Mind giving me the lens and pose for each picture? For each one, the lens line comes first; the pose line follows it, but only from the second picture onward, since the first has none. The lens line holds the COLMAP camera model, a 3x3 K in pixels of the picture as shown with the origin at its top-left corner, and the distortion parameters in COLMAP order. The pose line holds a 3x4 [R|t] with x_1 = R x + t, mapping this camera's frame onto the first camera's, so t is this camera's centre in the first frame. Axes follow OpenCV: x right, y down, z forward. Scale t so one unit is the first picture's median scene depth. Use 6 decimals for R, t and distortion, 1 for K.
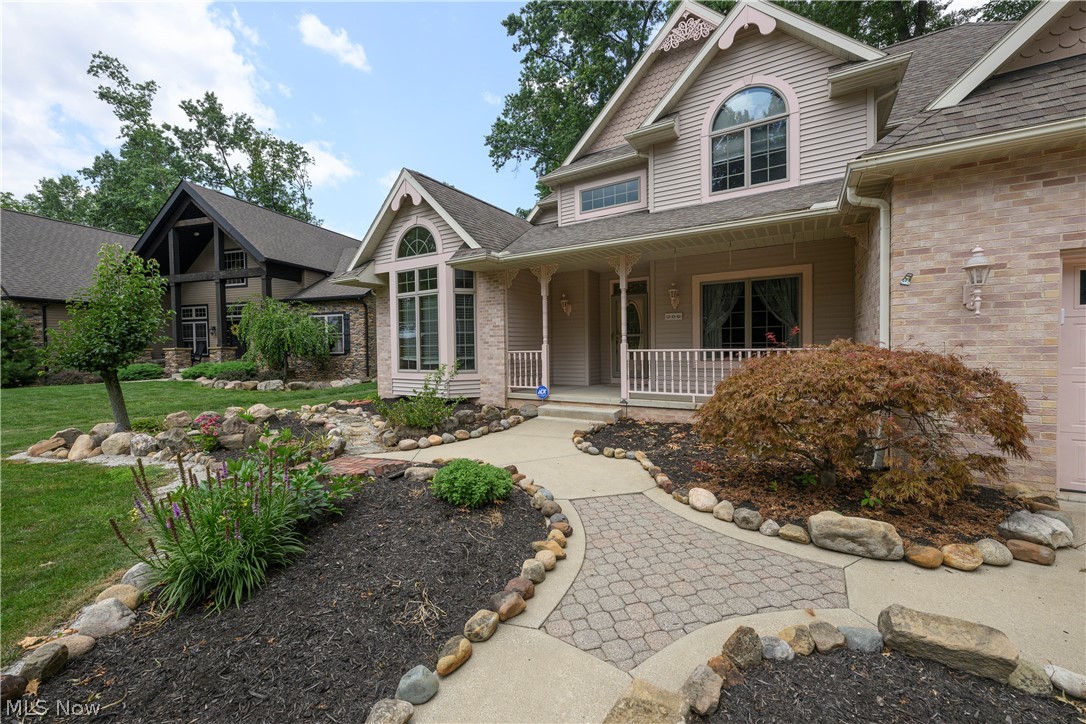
lens RADIAL K [[431.6, 0, 537.4], [0, 431.6, 357.9], [0, 0, 1]] dist [-0.002343, -0.000338]
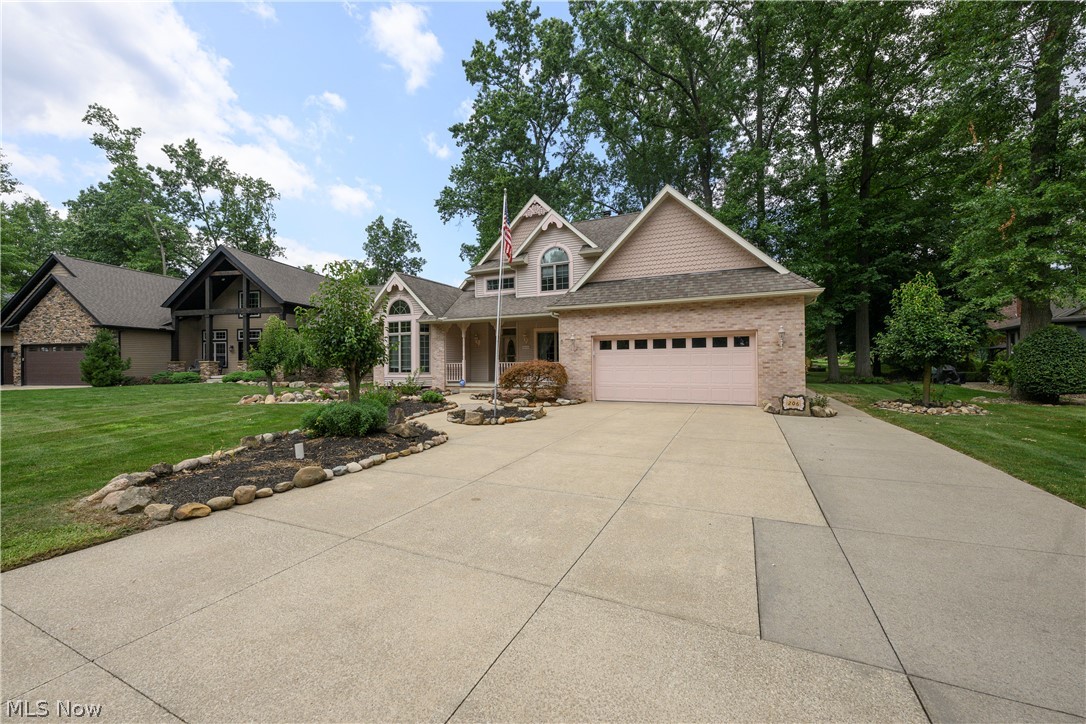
lens RADIAL K [[431.6, 0, 537.4], [0, 431.6, 357.9], [0, 0, 1]] dist [-0.002343, -0.000338]
pose [[0.992828, 0.007848, 0.119295, 0.108309], [-0.003200, 0.999230, -0.039105, 0.034979], [-0.119511, 0.038442, 0.992088, -0.997648]]
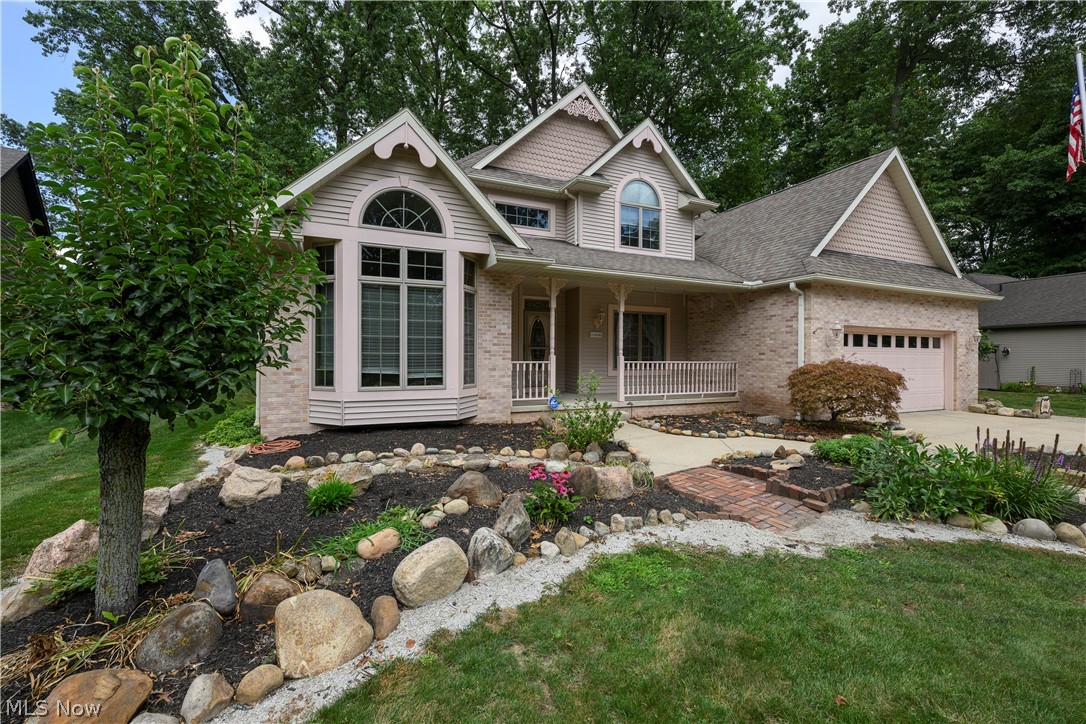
lens RADIAL K [[441.3, 0, 542.2], [0, 441.3, 356.3], [0, 0, 1]] dist [-0.001978, -0.000065]
pose [[0.553764, 0.018018, 0.832479, -0.748610], [0.006827, 0.999634, -0.026178, -0.001717], [-0.832646, 0.020180, 0.553439, 0.386182]]
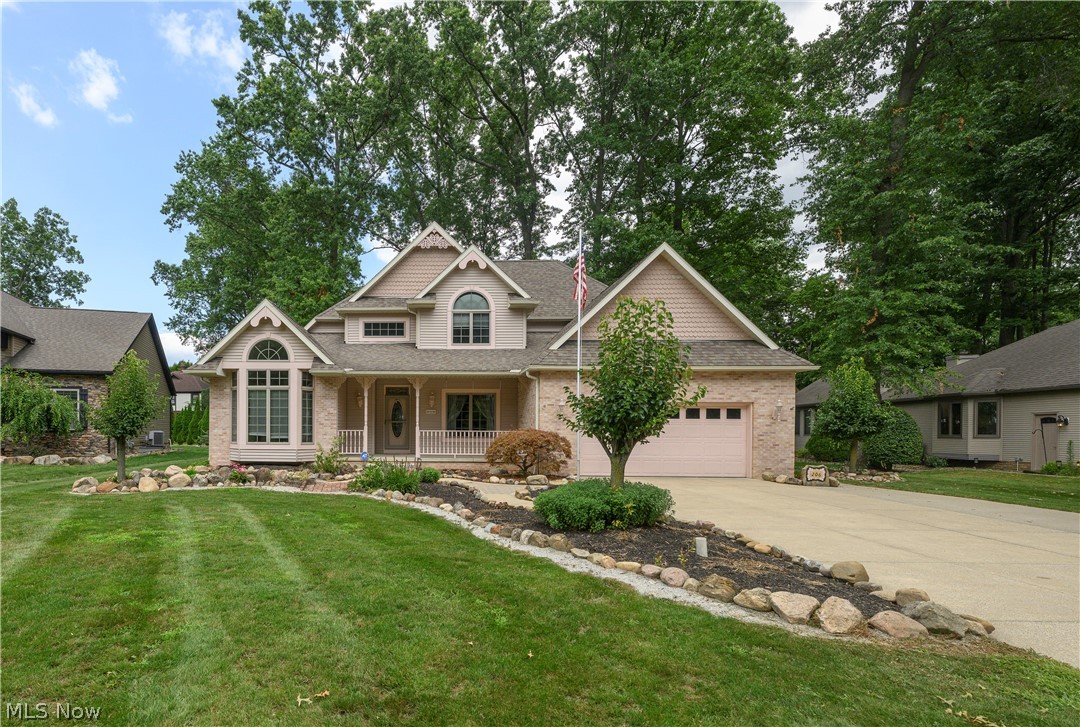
lens RADIAL K [[526.8, 0, 414.1], [0, 526.8, 433.1], [0, 0, 1]] dist [-0.001339, -0.000102]
pose [[0.864614, 0.018403, 0.502100, -0.704453], [-0.006390, 0.999651, -0.025636, 0.037403], [-0.502397, 0.018957, 0.864429, -0.682390]]
